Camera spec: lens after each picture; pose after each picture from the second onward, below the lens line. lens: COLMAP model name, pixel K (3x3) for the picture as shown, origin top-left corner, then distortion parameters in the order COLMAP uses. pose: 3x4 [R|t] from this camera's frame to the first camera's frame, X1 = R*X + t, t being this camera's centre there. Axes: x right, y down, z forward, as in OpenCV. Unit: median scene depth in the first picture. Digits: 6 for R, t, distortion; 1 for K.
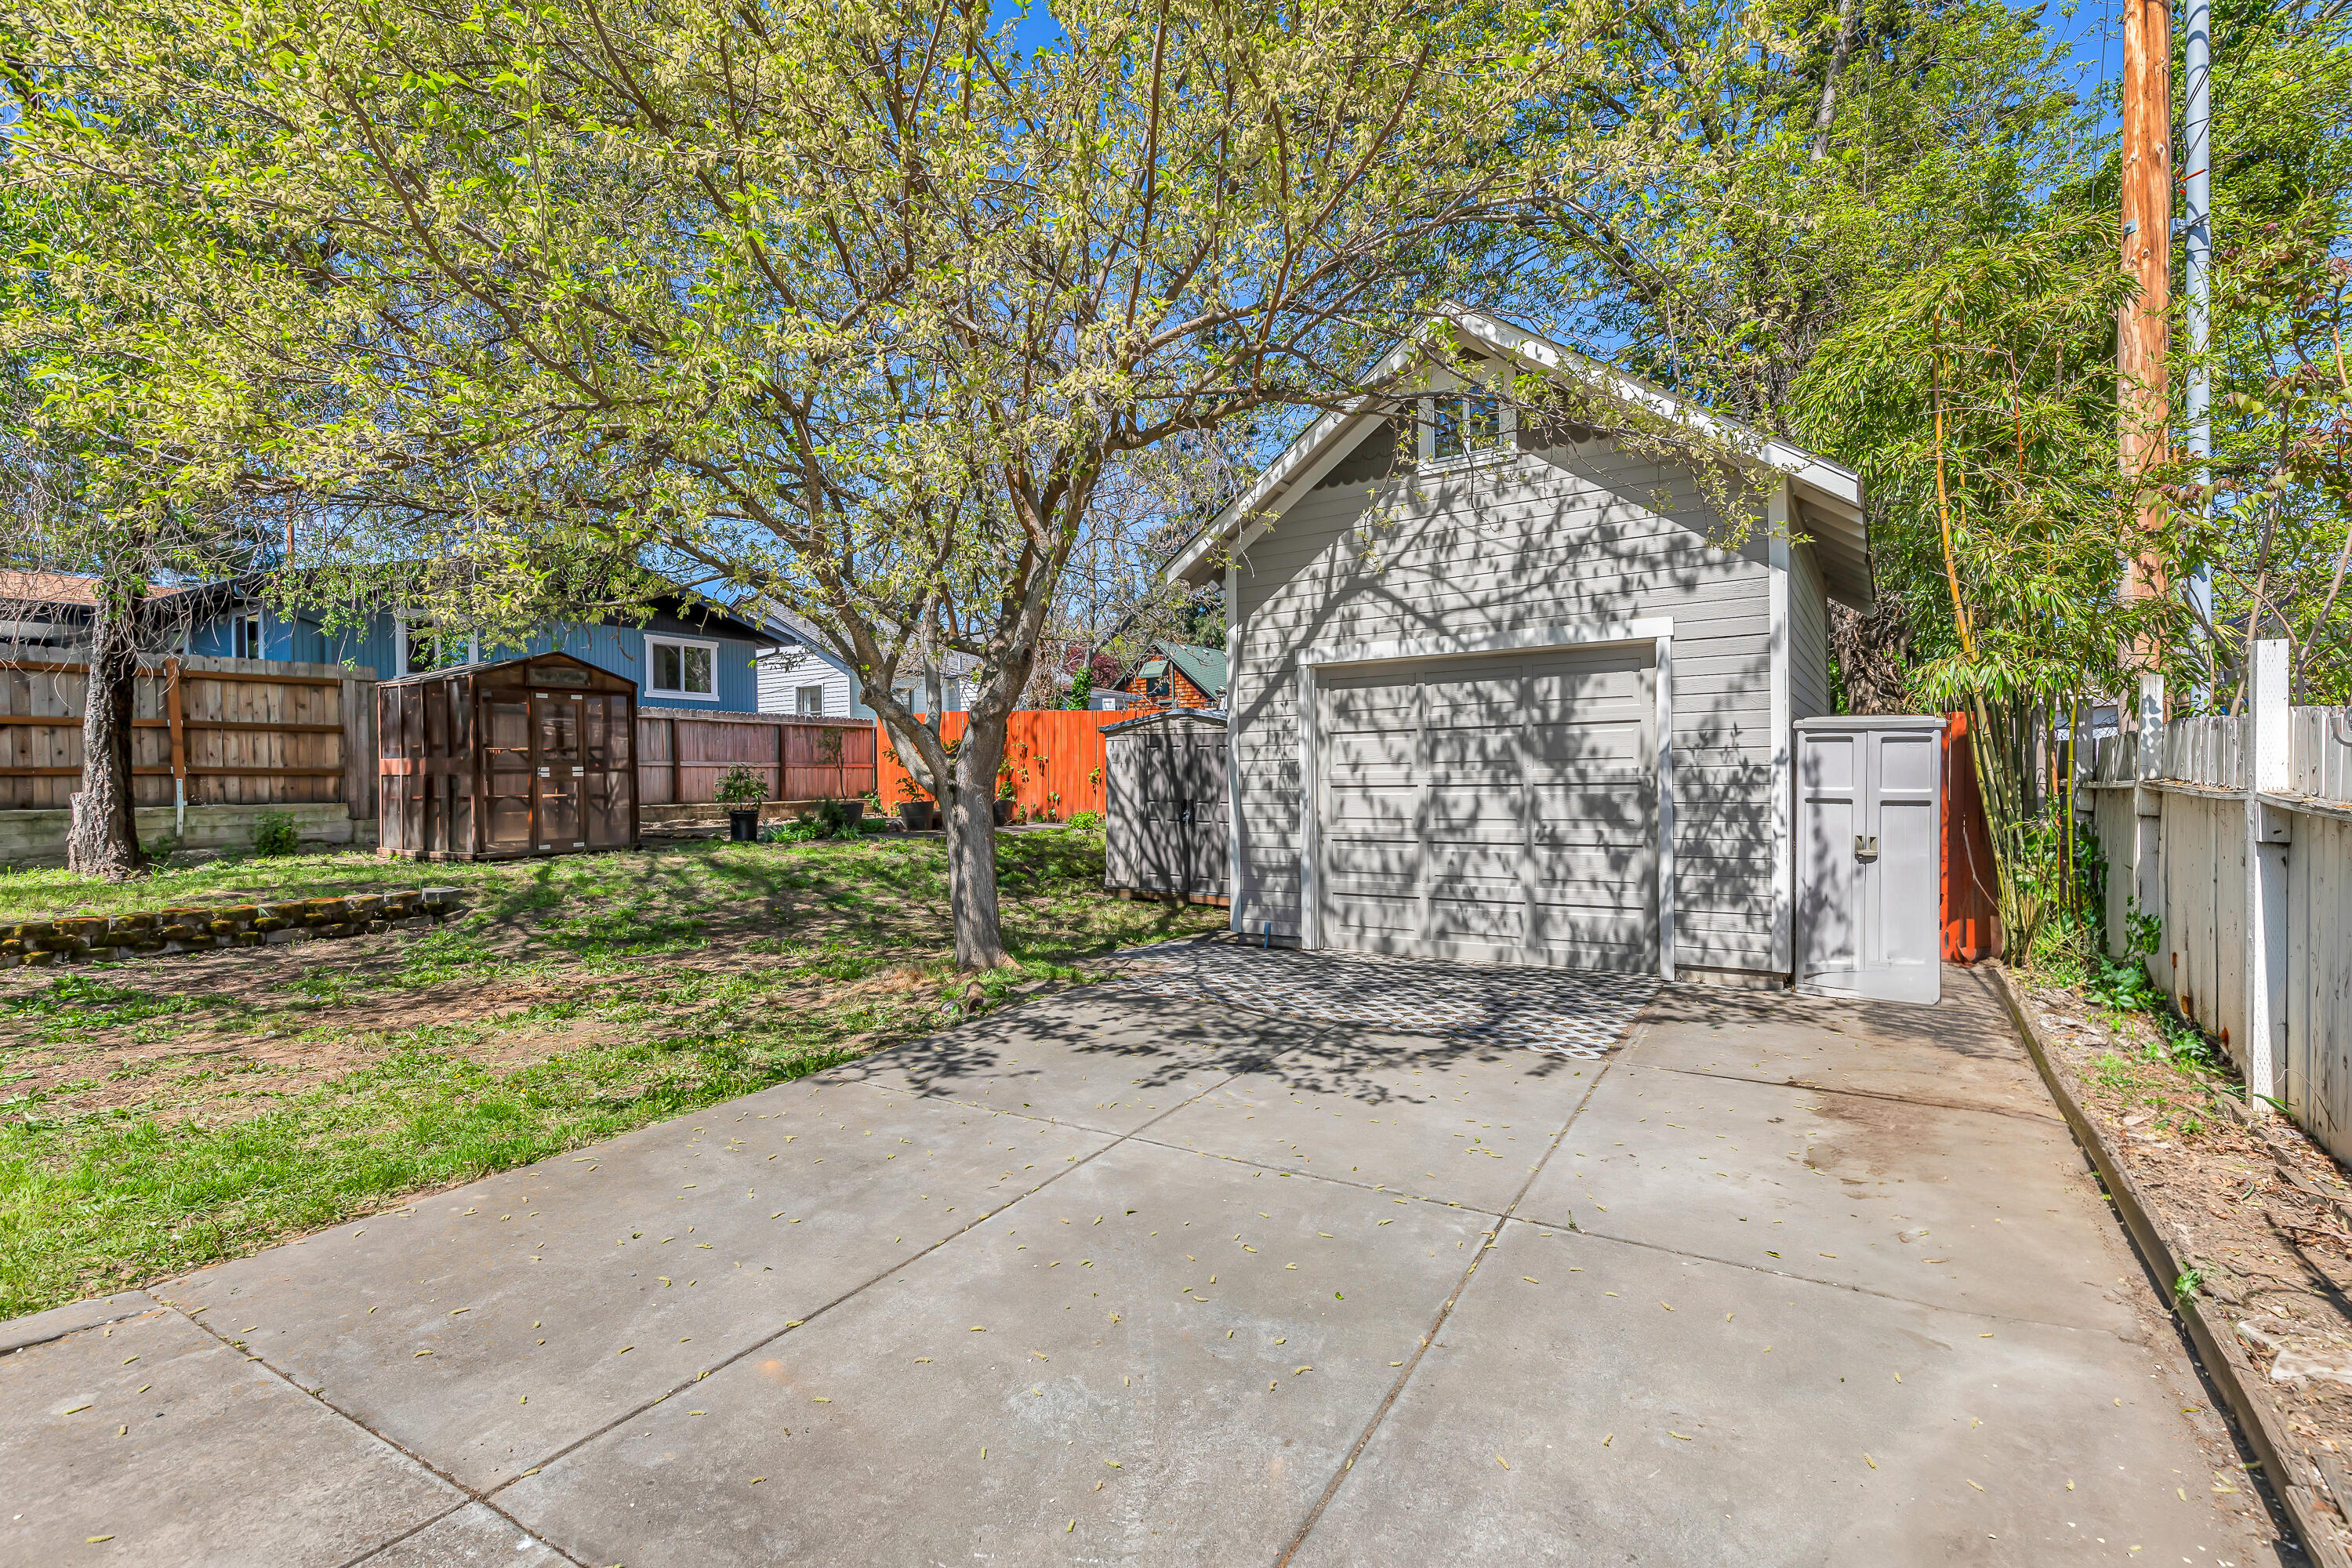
lens RADIAL K [[1078.5, 0, 1186.4], [0, 1078.5, 786.3], [0, 0, 1]] dist [0.005992, -0.001202]
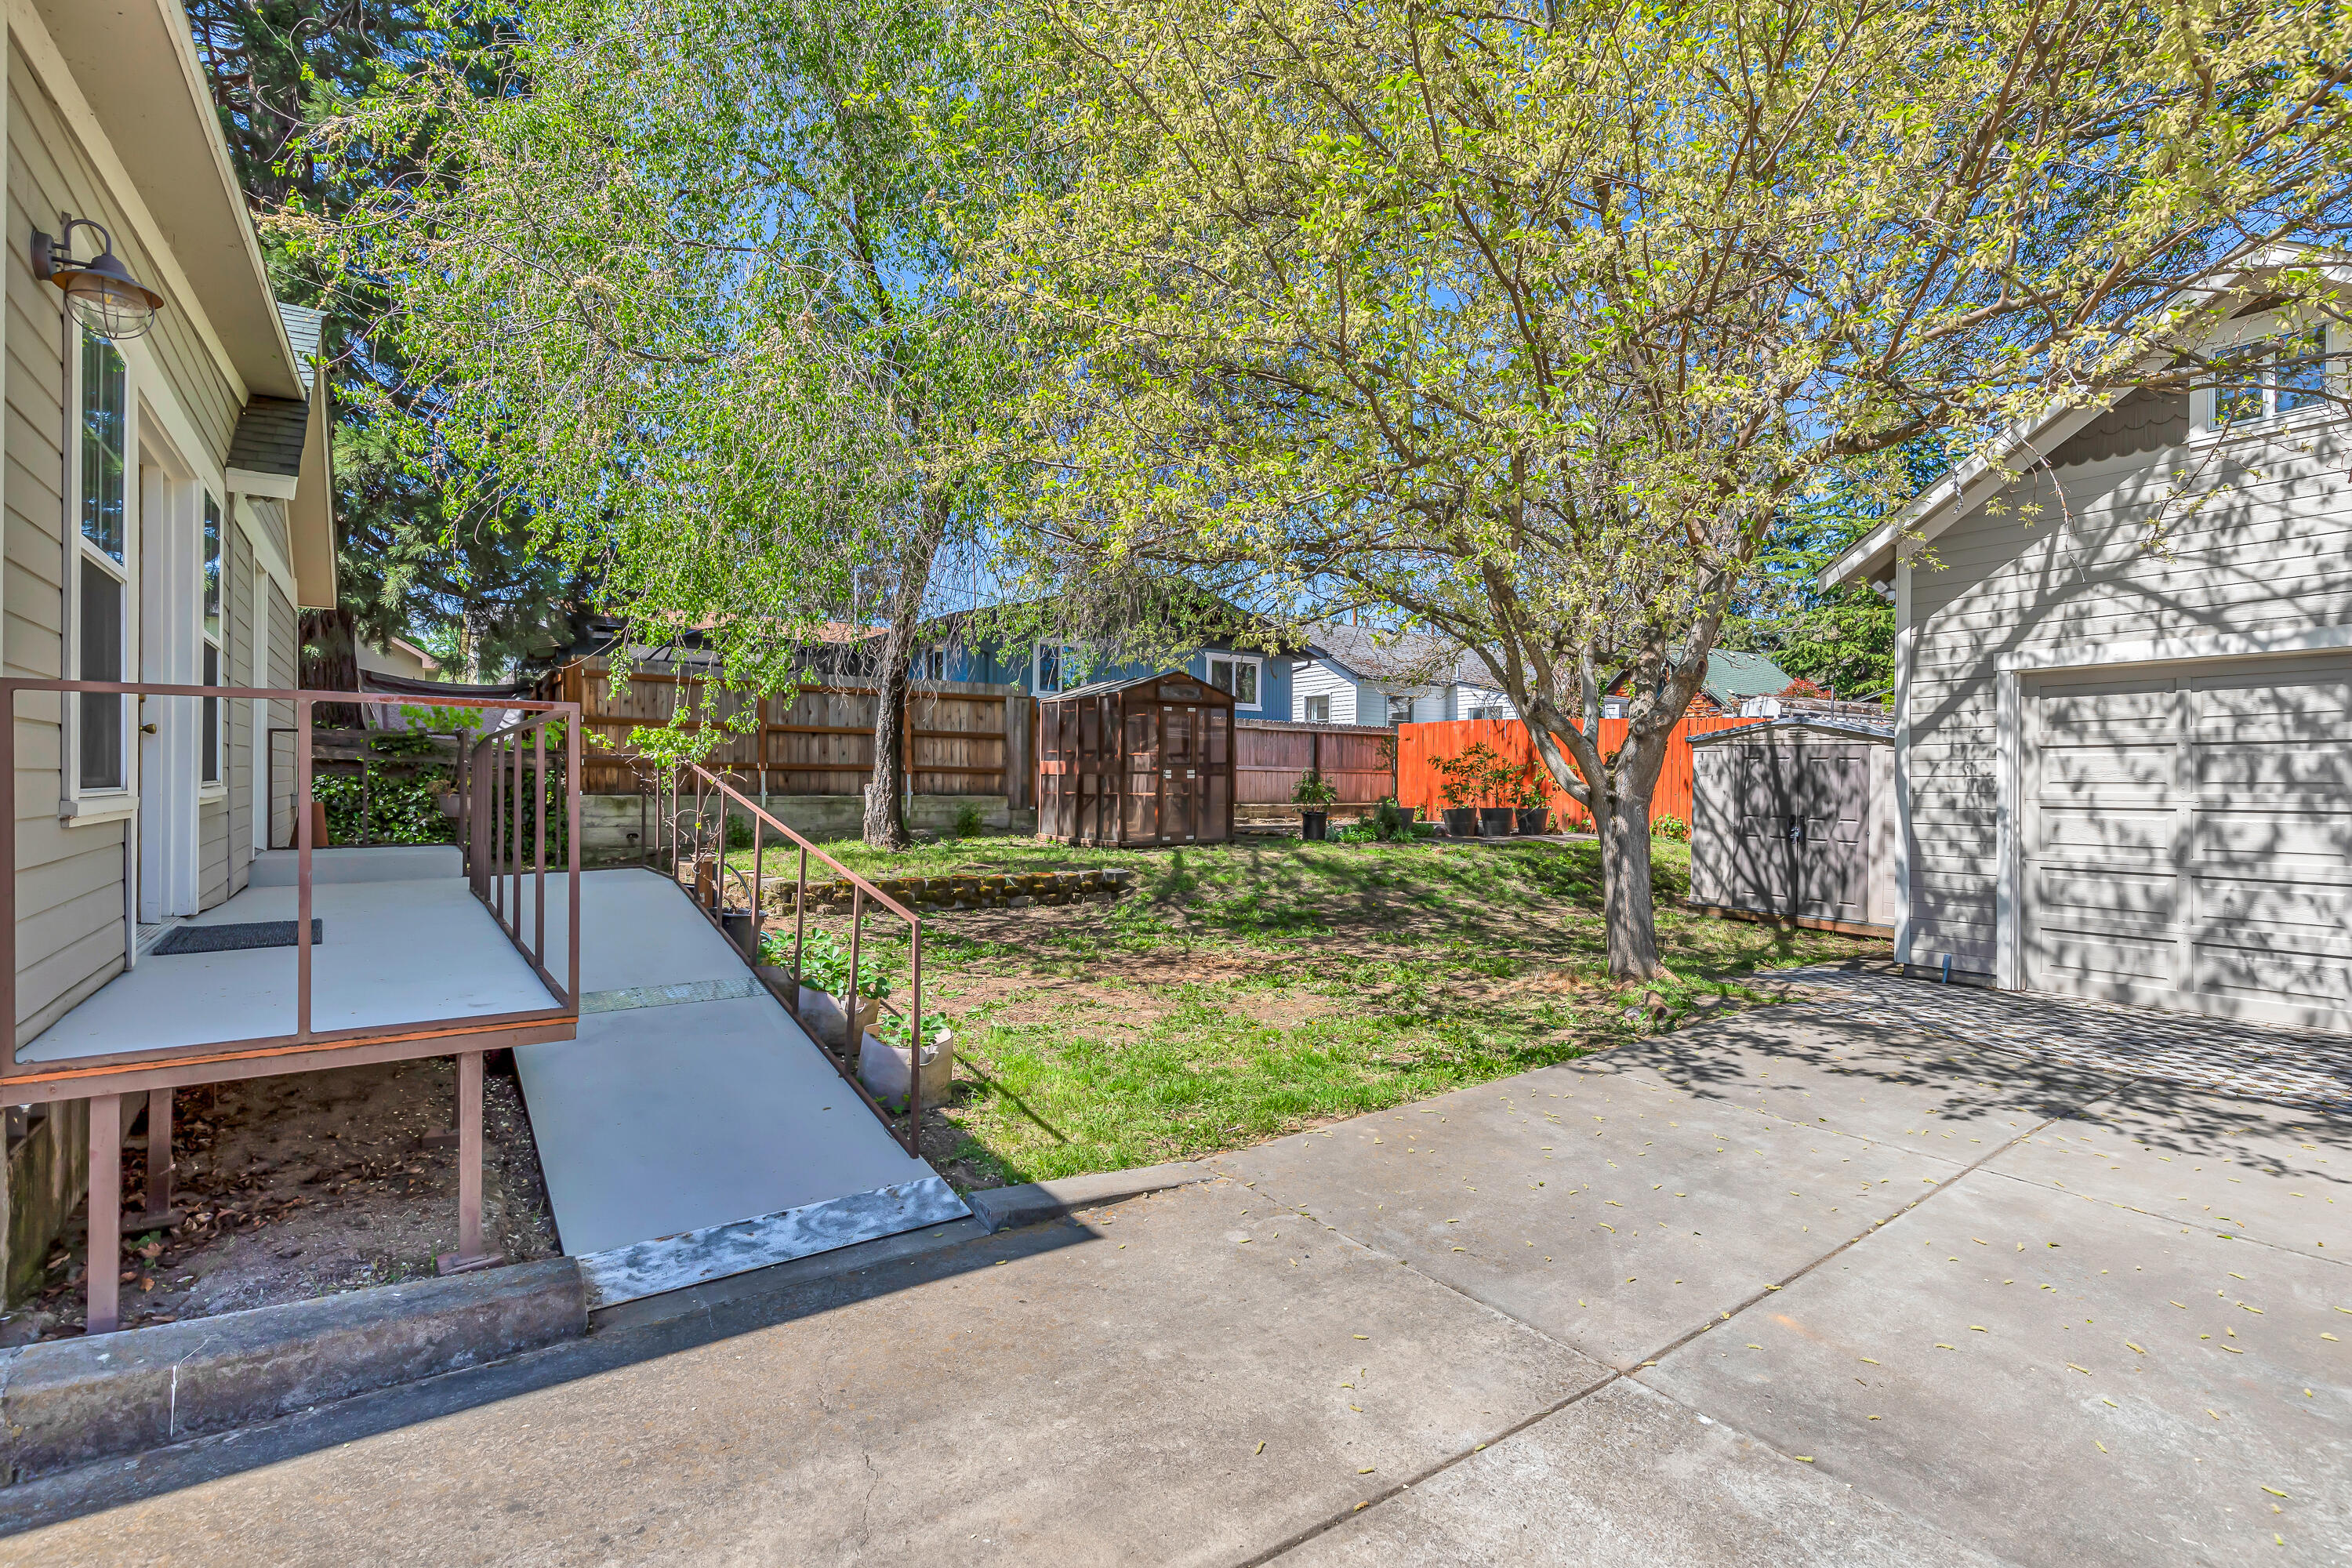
lens RADIAL K [[1078.5, 0, 1168.0], [0, 1078.5, 776.3], [0, 0, 1]] dist [0.005992, -0.001202]
pose [[0.920255, 0.017905, -0.390908, -0.185867], [-0.023136, 0.999695, -0.008676, -0.000864], [0.390634, 0.017028, 0.920389, -0.099121]]
